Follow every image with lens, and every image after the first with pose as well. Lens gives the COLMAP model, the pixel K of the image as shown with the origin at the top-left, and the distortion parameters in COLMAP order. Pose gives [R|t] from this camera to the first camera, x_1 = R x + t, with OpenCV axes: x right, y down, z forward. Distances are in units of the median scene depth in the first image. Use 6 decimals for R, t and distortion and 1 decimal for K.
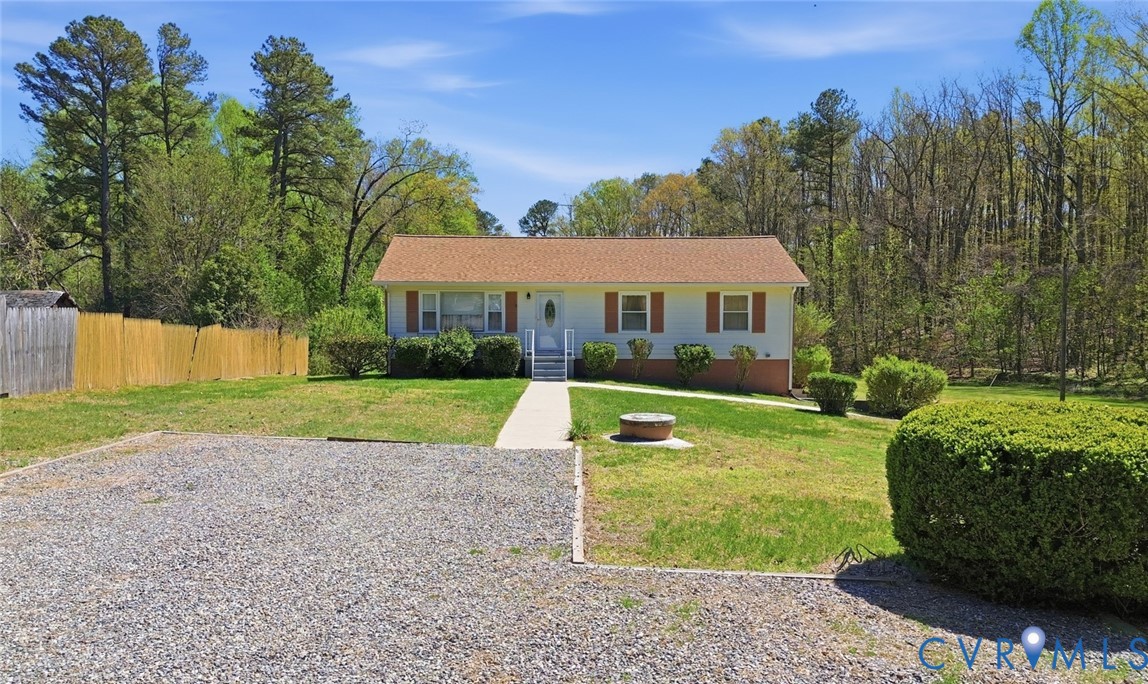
lens RADIAL K [[840.8, 0, 570.8], [0, 840.8, 356.5], [0, 0, 1]] dist [0.065551, -0.000526]
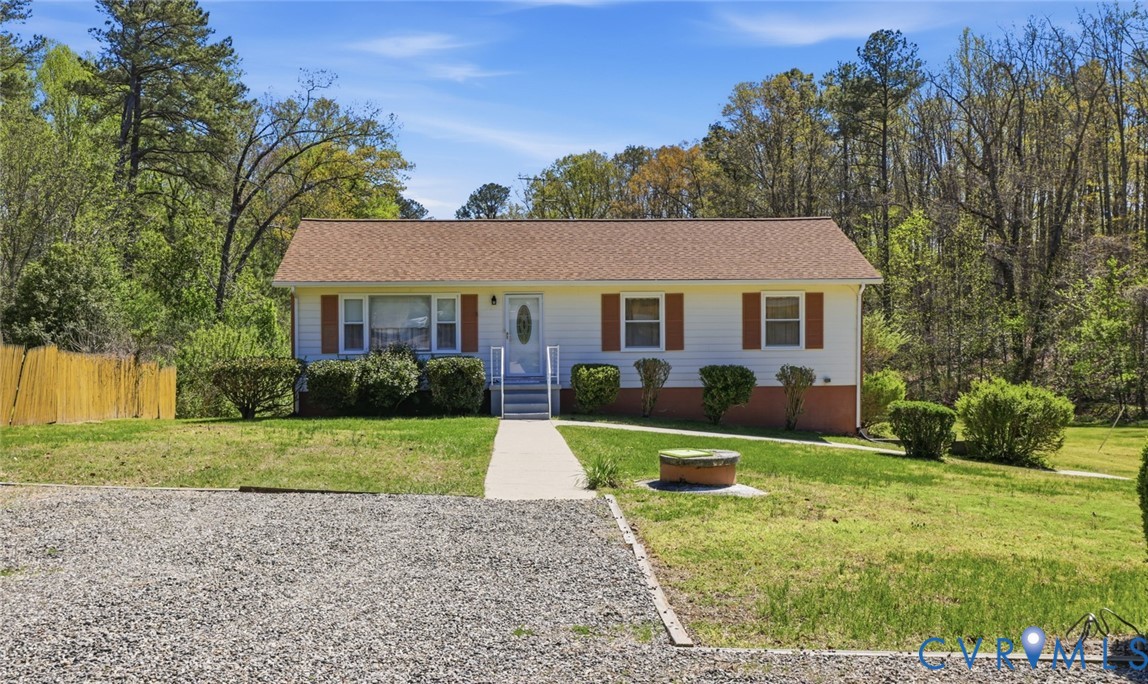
lens RADIAL K [[1157.1, 0, 574.0], [0, 1157.1, 342.0], [0, 0, 1]] dist [-0.004485, 0.122686]
pose [[0.999072, -0.011170, 0.041588, -0.023677], [0.013199, 0.998720, -0.048824, 0.011736], [-0.040990, 0.049328, 0.997941, 0.022997]]
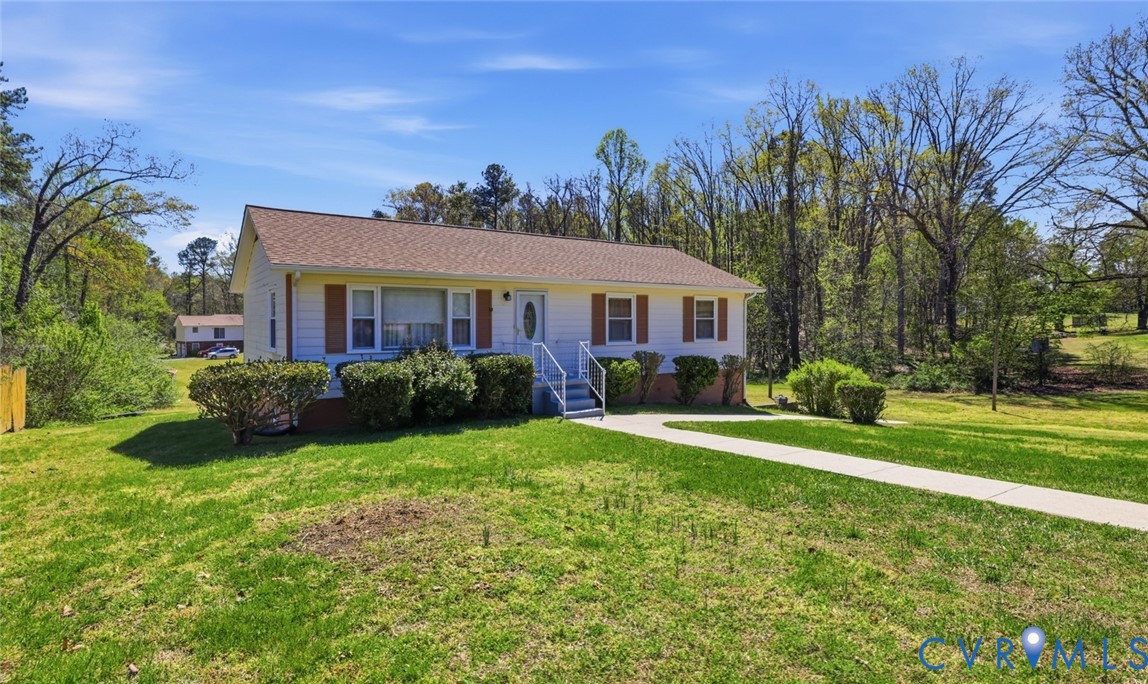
lens RADIAL K [[579.7, 0, 575.3], [0, 579.7, 328.5], [0, 0, 1]] dist [-0.021465, 0.000926]
pose [[0.840239, -0.012454, 0.542072, -0.264971], [0.043898, 0.998017, -0.045113, -0.019930], [-0.540436, 0.061702, 0.839120, 0.556651]]
